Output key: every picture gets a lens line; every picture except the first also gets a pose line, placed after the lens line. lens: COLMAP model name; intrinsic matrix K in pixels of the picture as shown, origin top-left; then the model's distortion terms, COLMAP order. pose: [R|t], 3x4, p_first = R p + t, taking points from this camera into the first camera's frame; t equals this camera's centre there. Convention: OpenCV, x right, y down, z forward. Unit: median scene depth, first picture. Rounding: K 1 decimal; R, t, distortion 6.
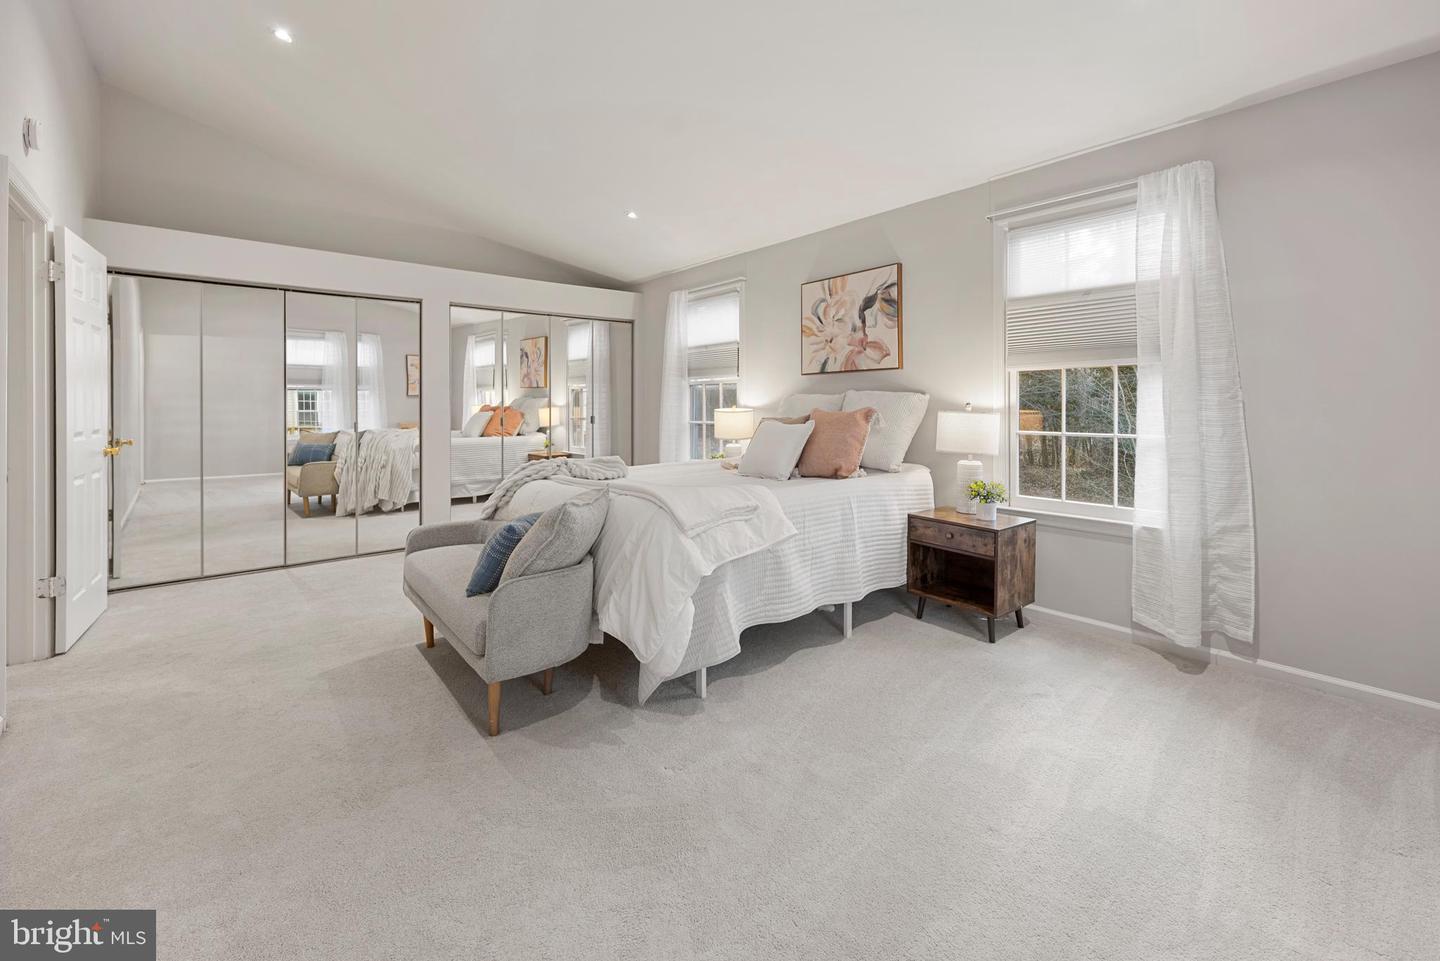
lens RADIAL K [[583.4, 0, 721.5], [0, 583.4, 474.6], [0, 0, 1]] dist [-0.002114, -0.000109]
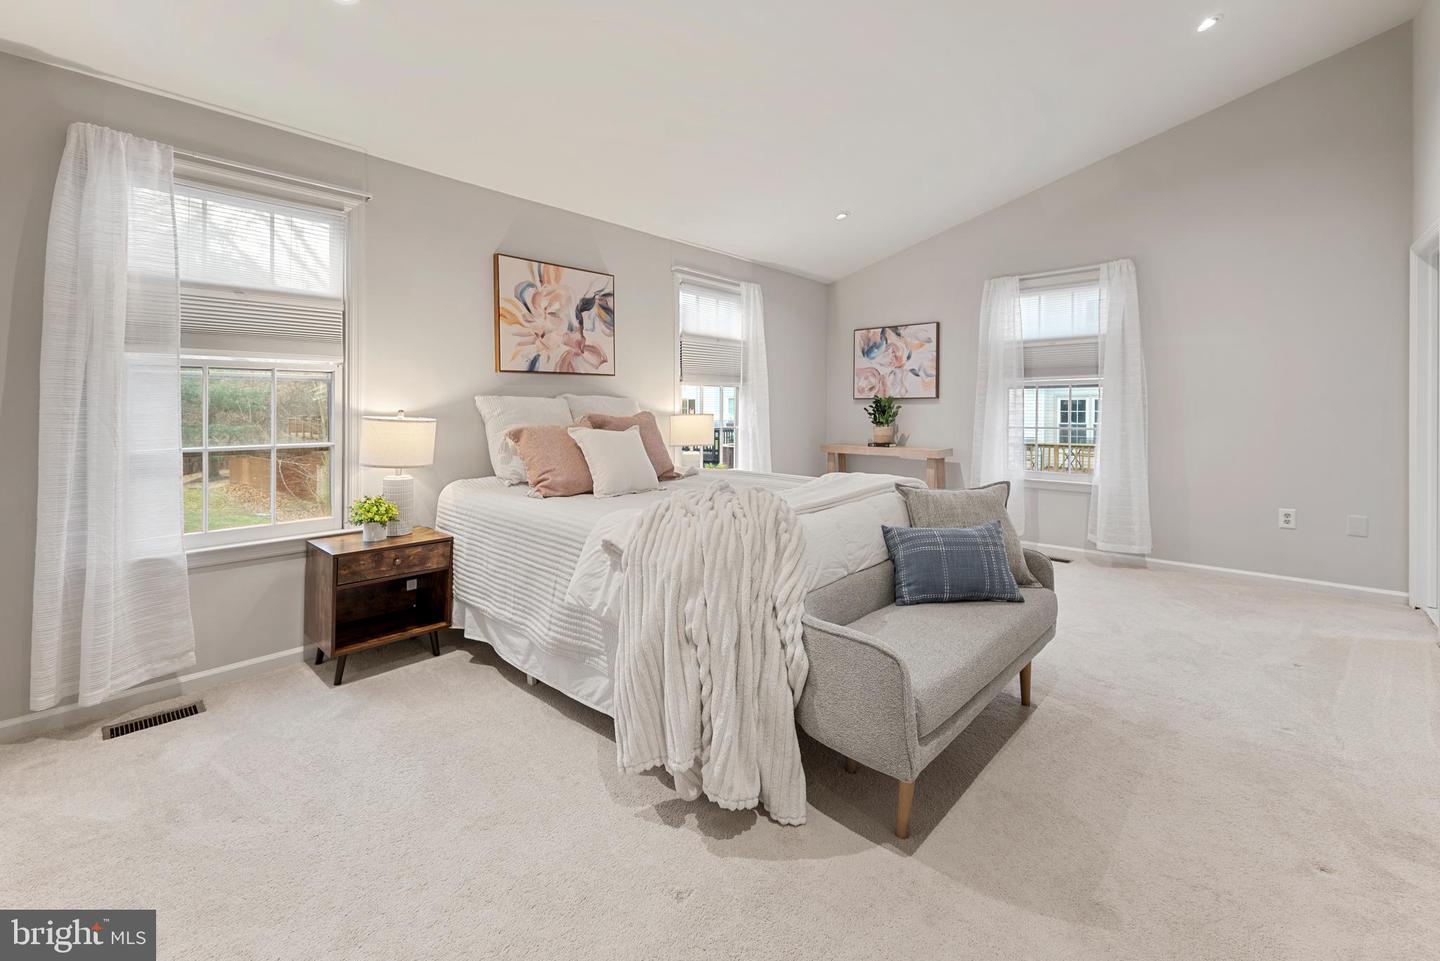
lens RADIAL K [[583.4, 0, 721.5], [0, 583.4, 484.7], [0, 0, 1]] dist [-0.002114, -0.000109]
pose [[-0.114659, -0.122826, 0.985783, -0.749741], [0.122911, 0.982948, 0.136769, -0.102389], [-0.985772, 0.136845, -0.097607, 0.891027]]
